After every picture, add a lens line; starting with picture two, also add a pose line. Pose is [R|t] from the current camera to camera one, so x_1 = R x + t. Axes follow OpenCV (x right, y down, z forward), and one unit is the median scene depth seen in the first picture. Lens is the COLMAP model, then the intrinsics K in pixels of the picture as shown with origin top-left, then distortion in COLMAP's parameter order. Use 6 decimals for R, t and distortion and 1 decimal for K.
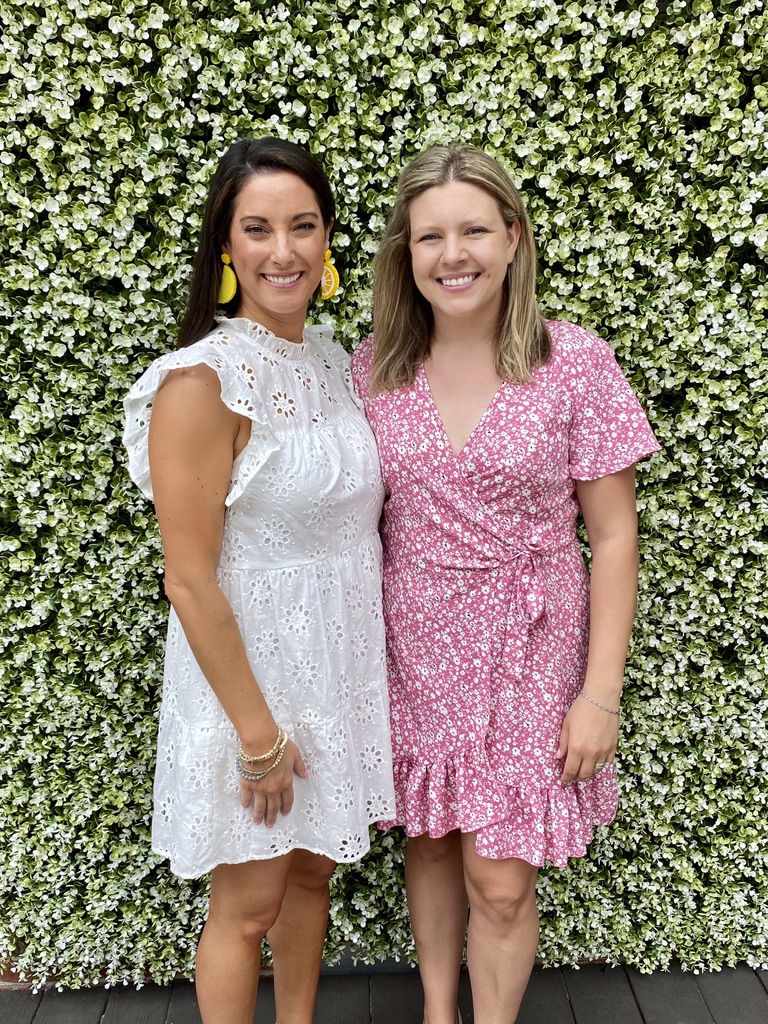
lens RADIAL K [[964.1, 0, 402.7], [0, 964.1, 500.6], [0, 0, 1]] dist [0.004752, 0.000000]
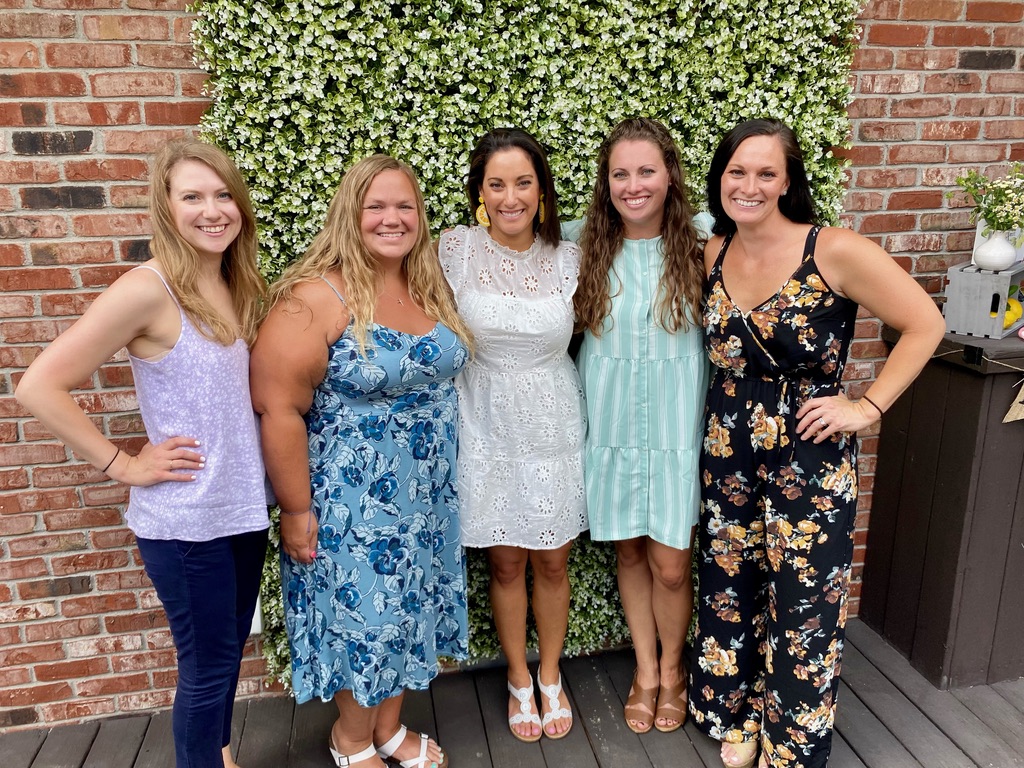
lens RADIAL K [[754.8, 0, 511.5], [0, 754.8, 384.6], [0, 0, 1]] dist [0.018374, -0.018358]
pose [[0.991281, -0.052034, 0.121053, -0.213382], [0.049937, 0.998546, 0.020296, 0.039564], [-0.121933, -0.014074, 0.992439, -0.203830]]
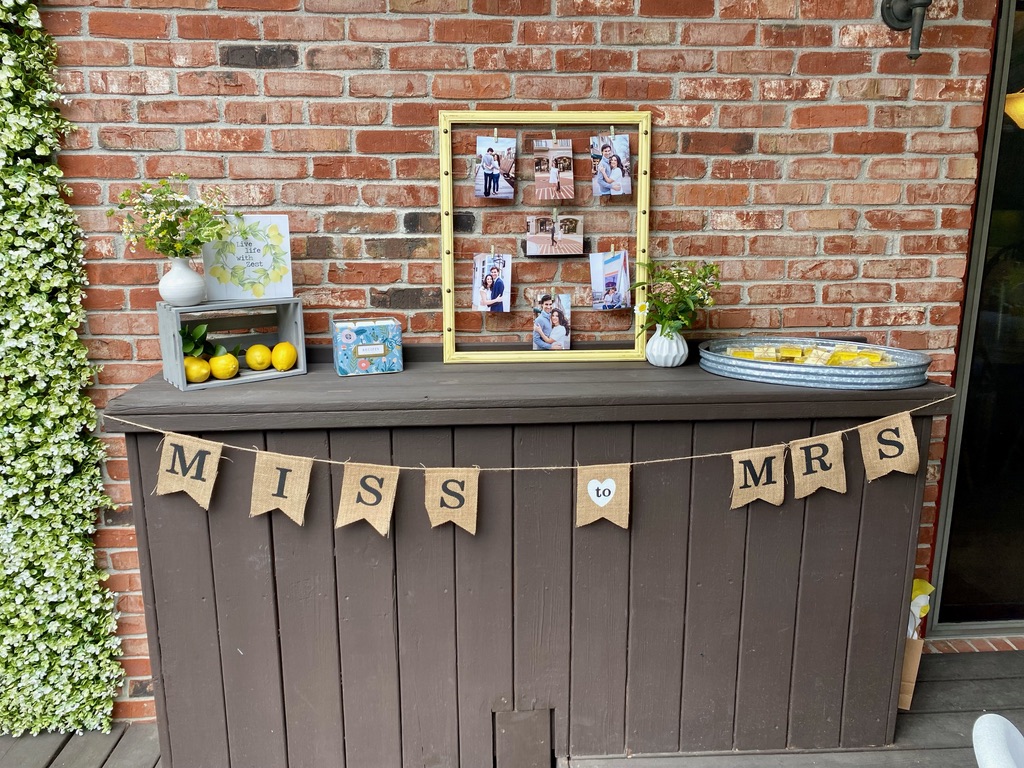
lens RADIAL K [[754.8, 0, 486.2], [0, 754.8, 403.1], [0, 0, 1]] dist [0.018374, -0.018358]
pose [[0.999845, 0.012173, -0.012703, 1.245730], [-0.012524, 0.999531, -0.027945, 0.076473], [0.012357, 0.028100, 0.999529, -0.060108]]
